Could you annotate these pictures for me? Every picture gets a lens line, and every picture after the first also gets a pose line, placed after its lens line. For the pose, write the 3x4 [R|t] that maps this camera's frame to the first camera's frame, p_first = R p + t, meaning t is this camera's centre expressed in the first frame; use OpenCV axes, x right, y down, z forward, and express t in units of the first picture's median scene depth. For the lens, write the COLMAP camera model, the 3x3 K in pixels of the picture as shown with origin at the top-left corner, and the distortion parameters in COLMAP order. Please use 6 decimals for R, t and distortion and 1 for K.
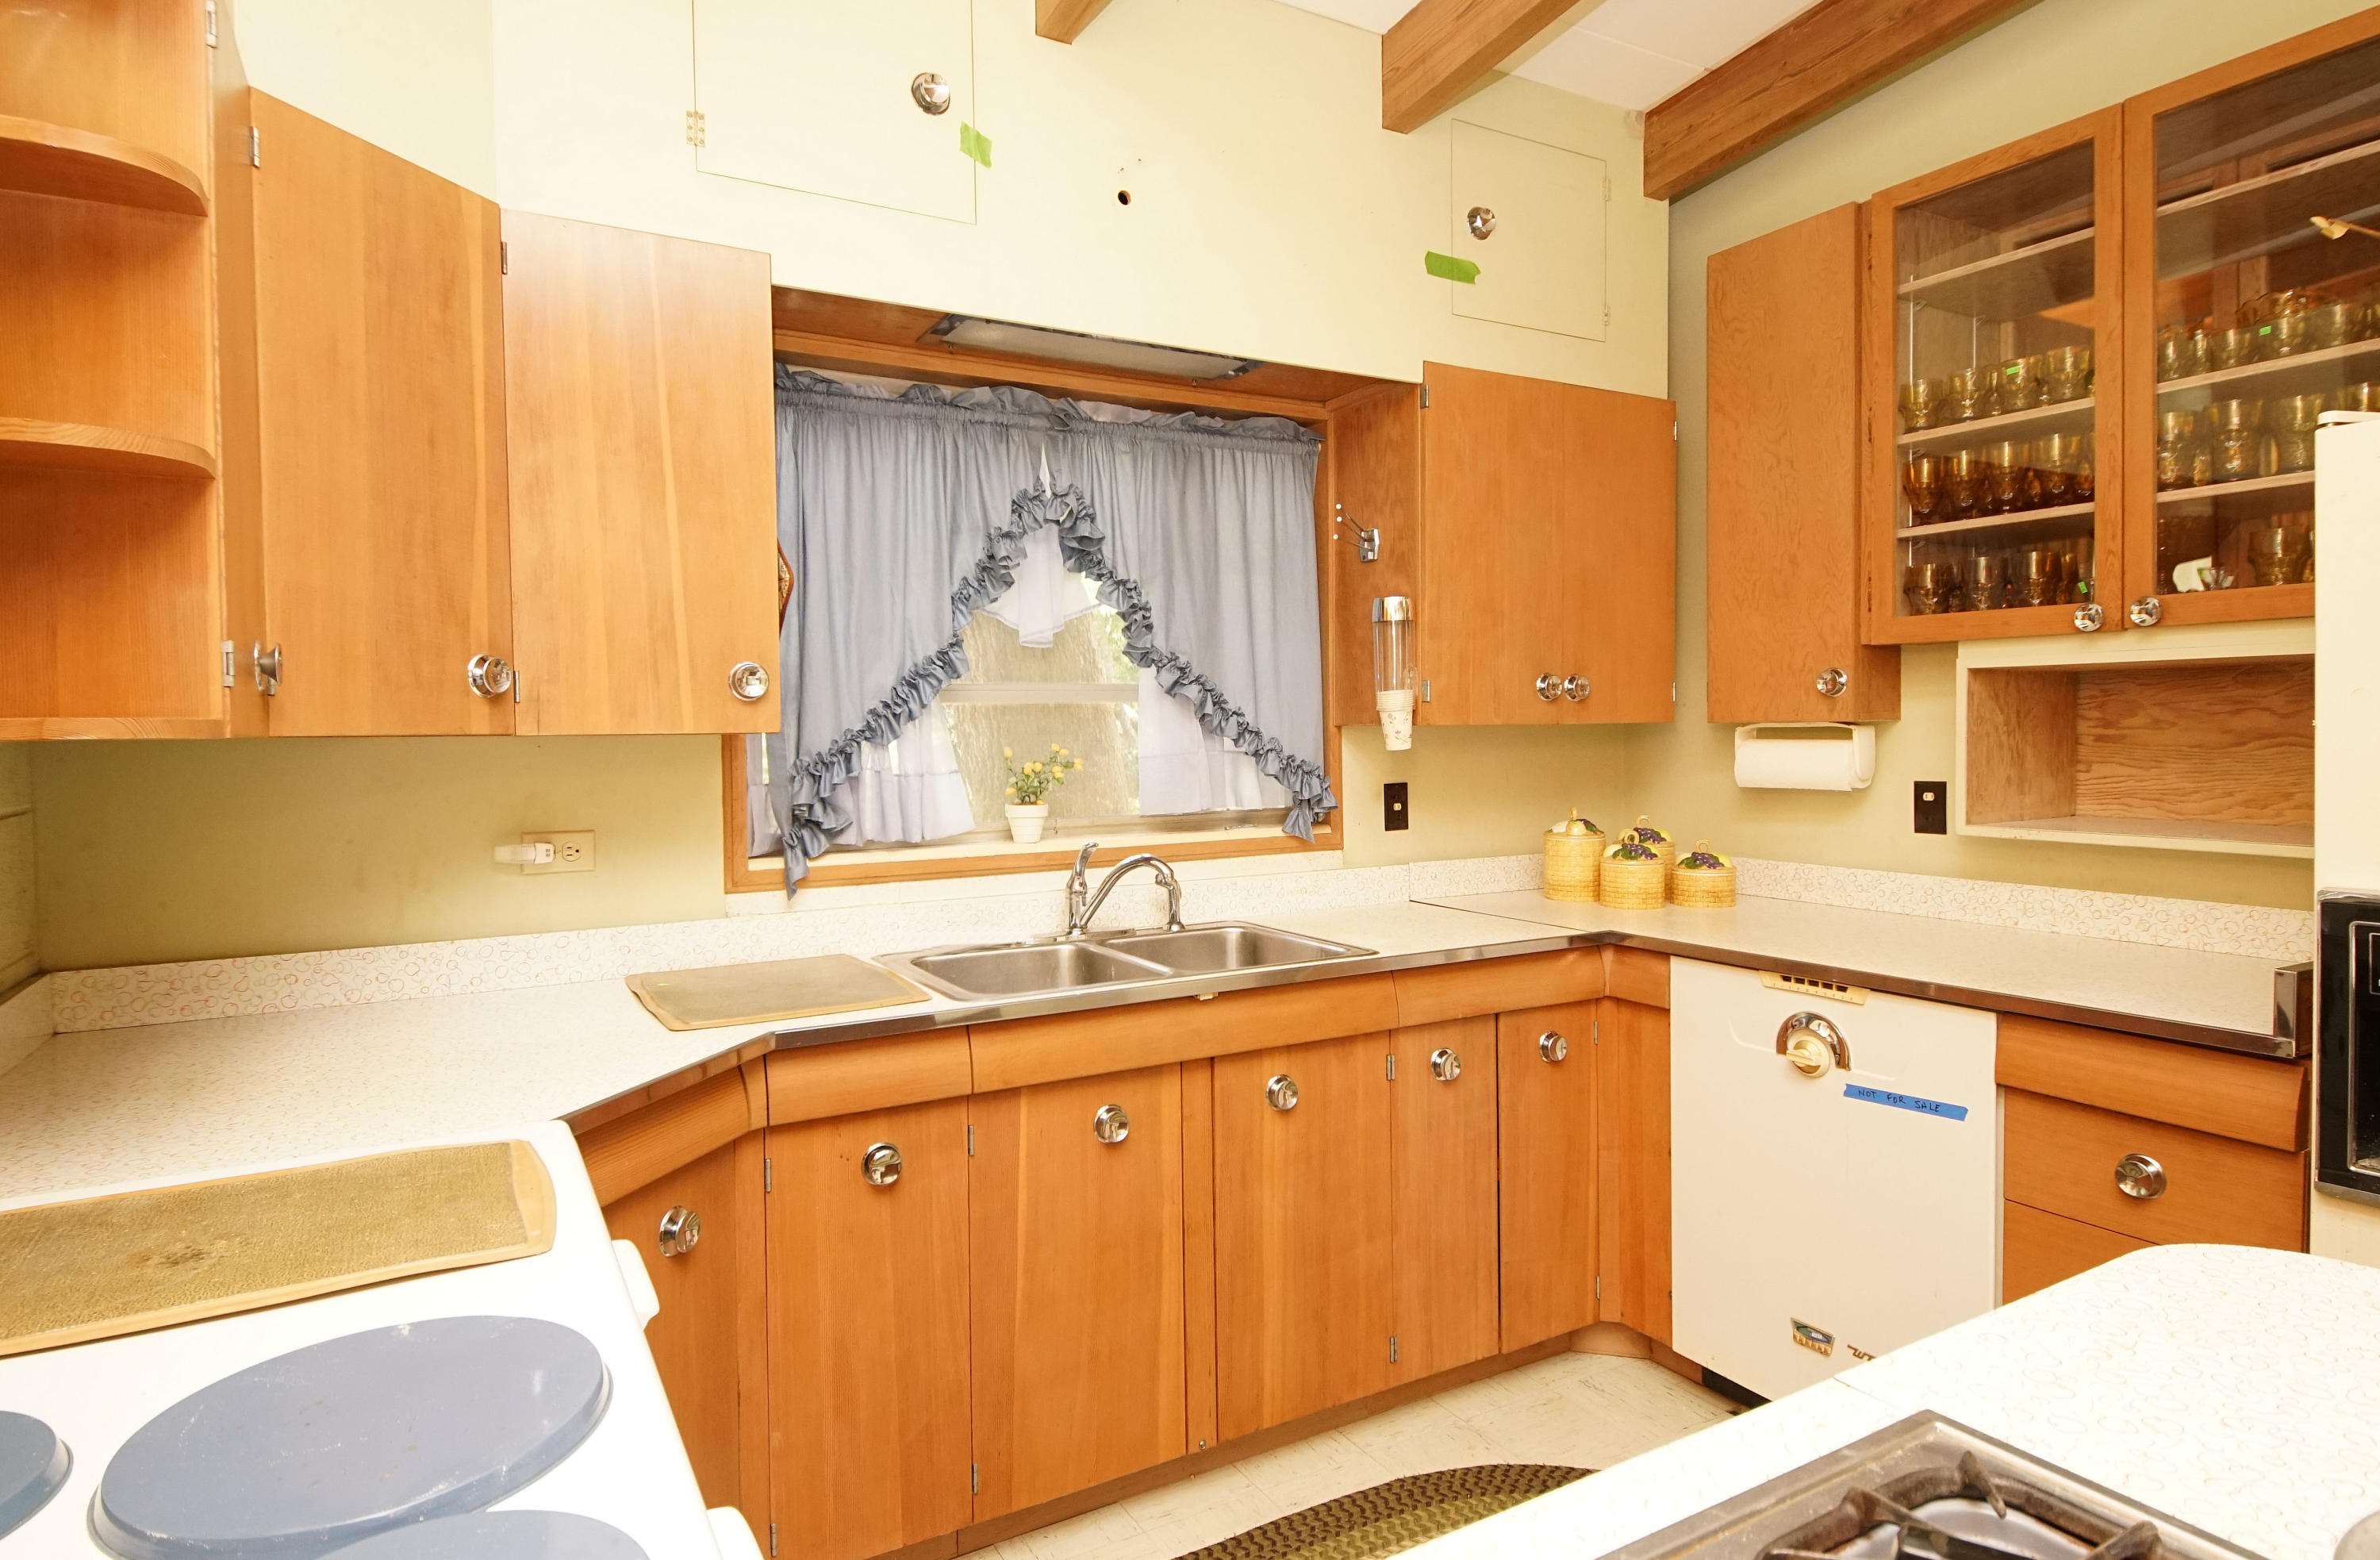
lens RADIAL K [[1308.0, 0, 1171.6], [0, 1308.0, 763.8], [0, 0, 1]] dist [0.038338, -0.039988]
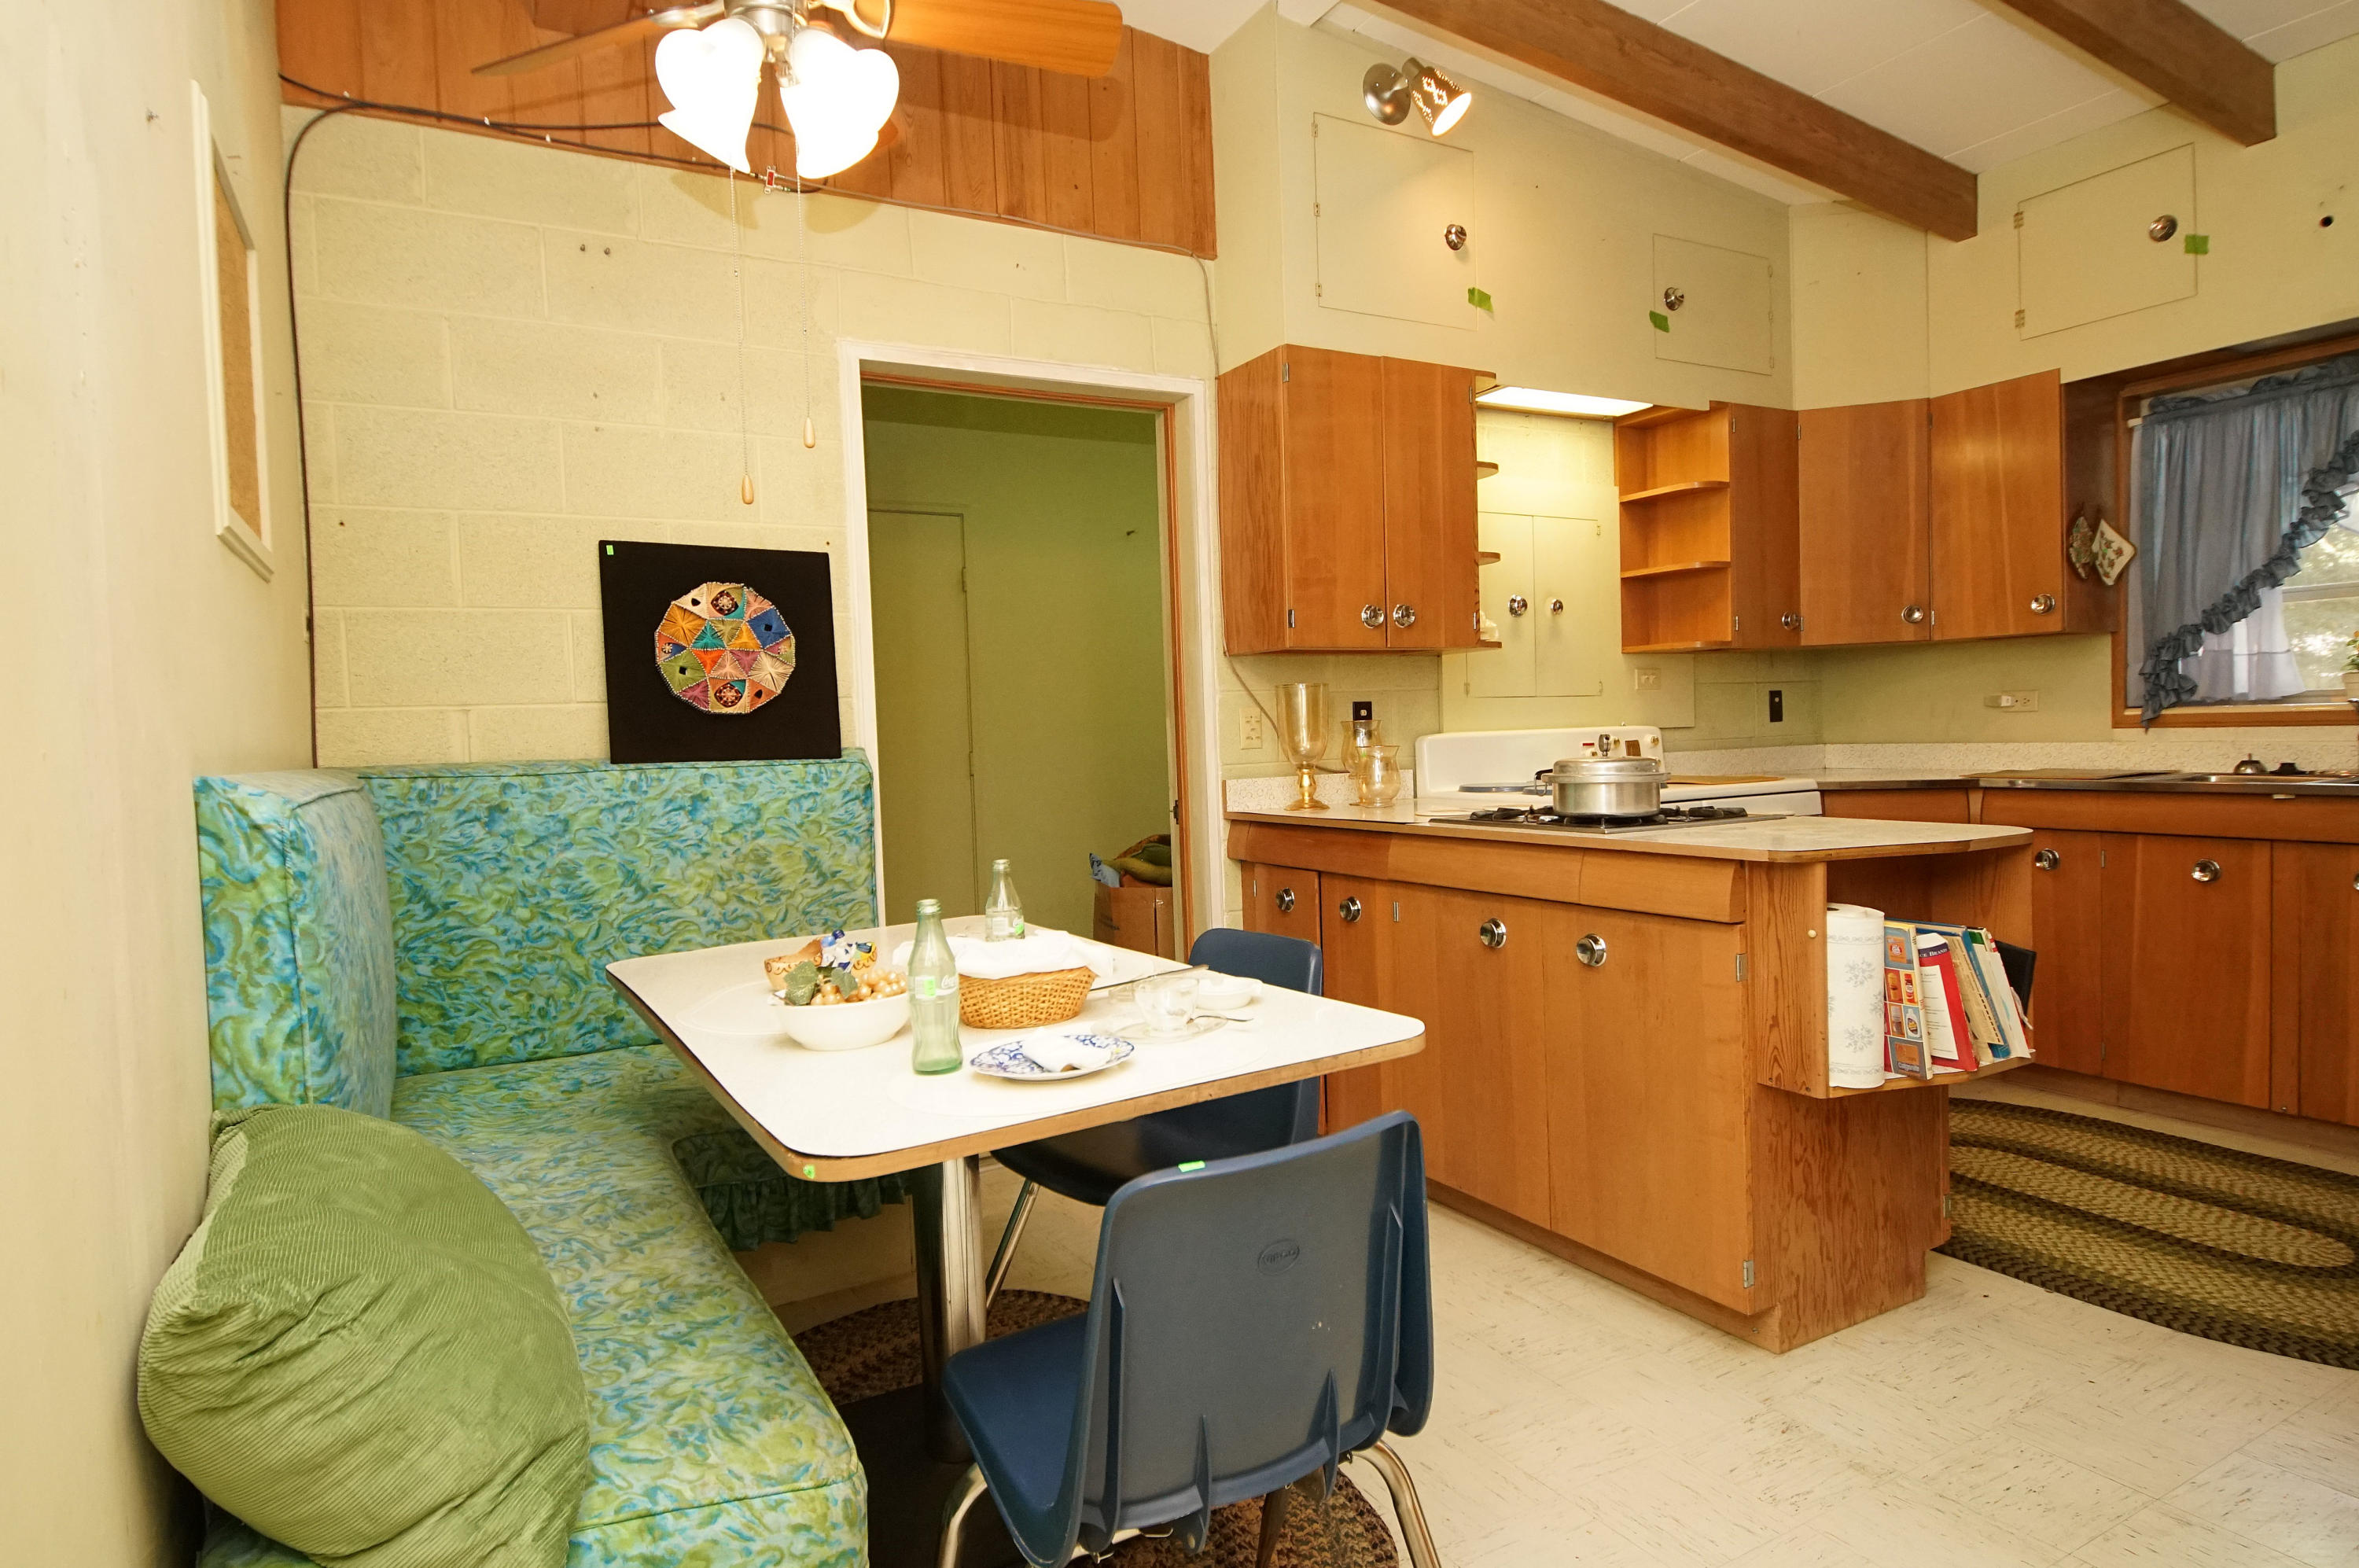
lens RADIAL K [[1307.9, 0, 1178.9], [0, 1307.9, 773.6], [0, 0, 1]] dist [0.040876, -0.038732]
pose [[-0.003429, 0.046123, -0.998930, 1.347992], [0.003777, 0.998929, 0.046110, 0.073960], [0.999987, -0.003614, -0.003600, -0.186611]]
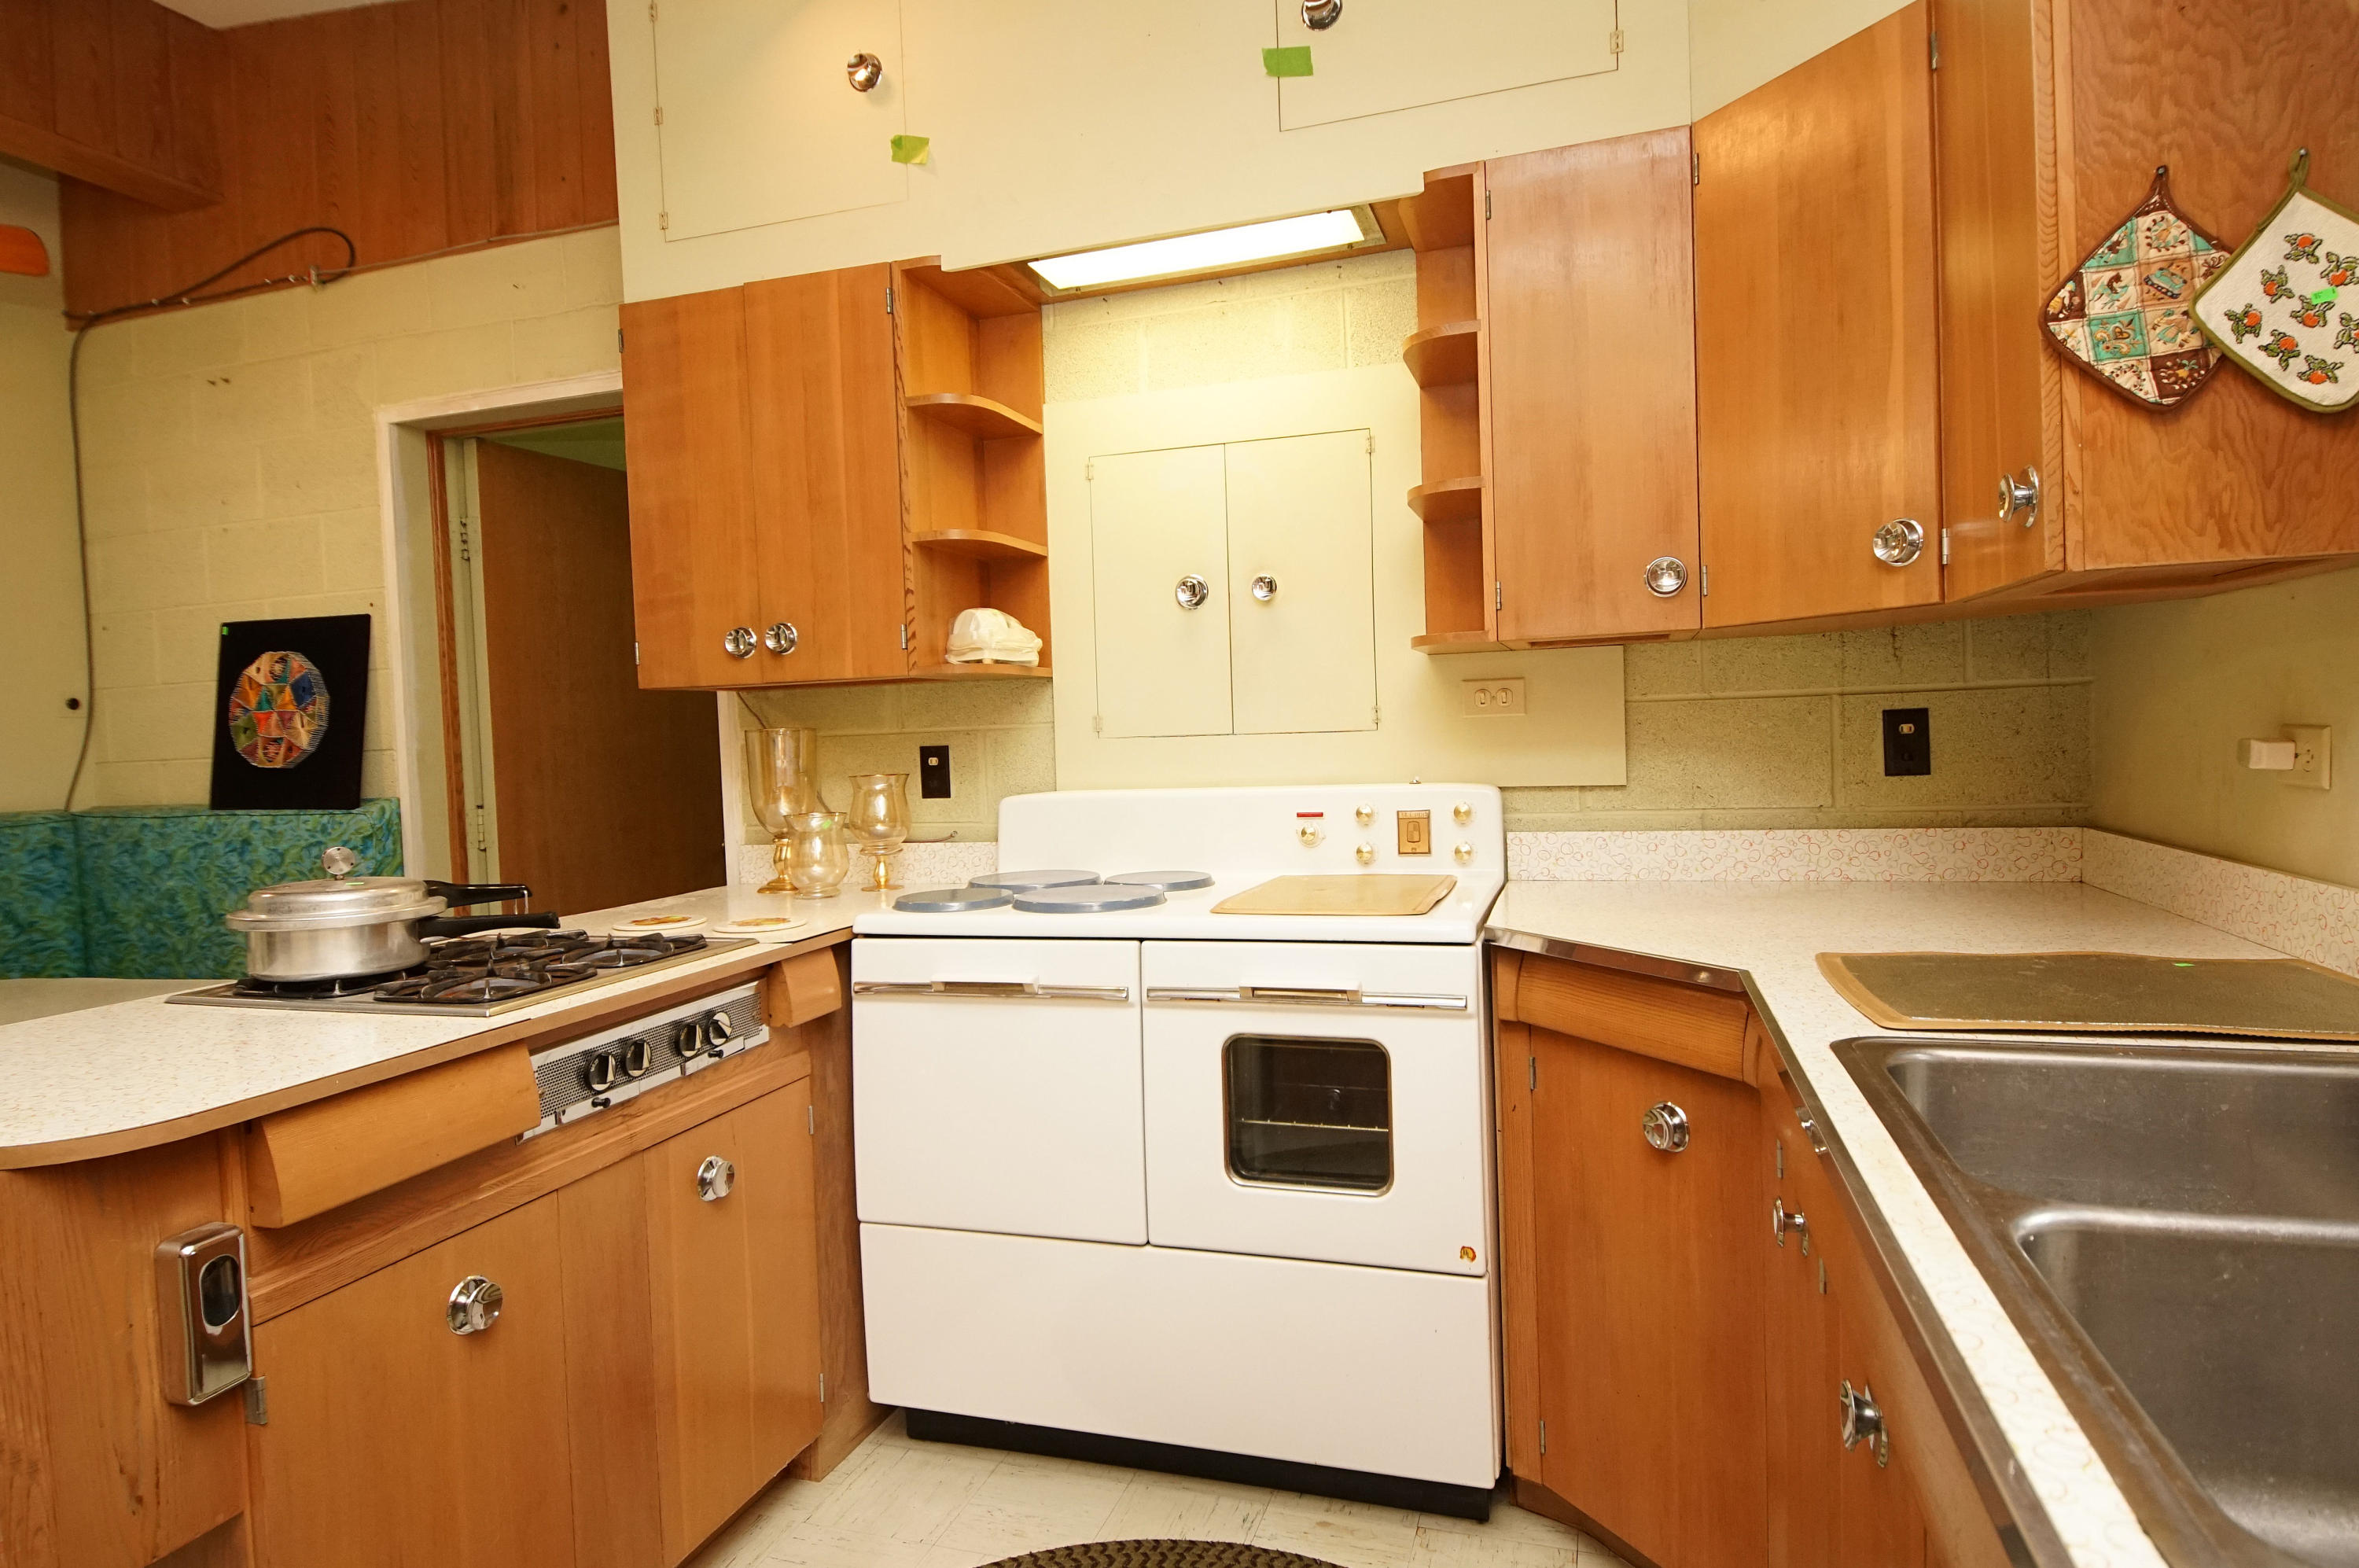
lens RADIAL K [[1307.9, 0, 1178.9], [0, 1307.9, 773.6], [0, 0, 1]] dist [0.040876, -0.038732]
pose [[-0.737352, 0.059996, -0.672839, 0.370337], [0.025576, 0.997813, 0.060945, 0.019355], [0.675025, 0.027730, -0.737274, 1.043226]]
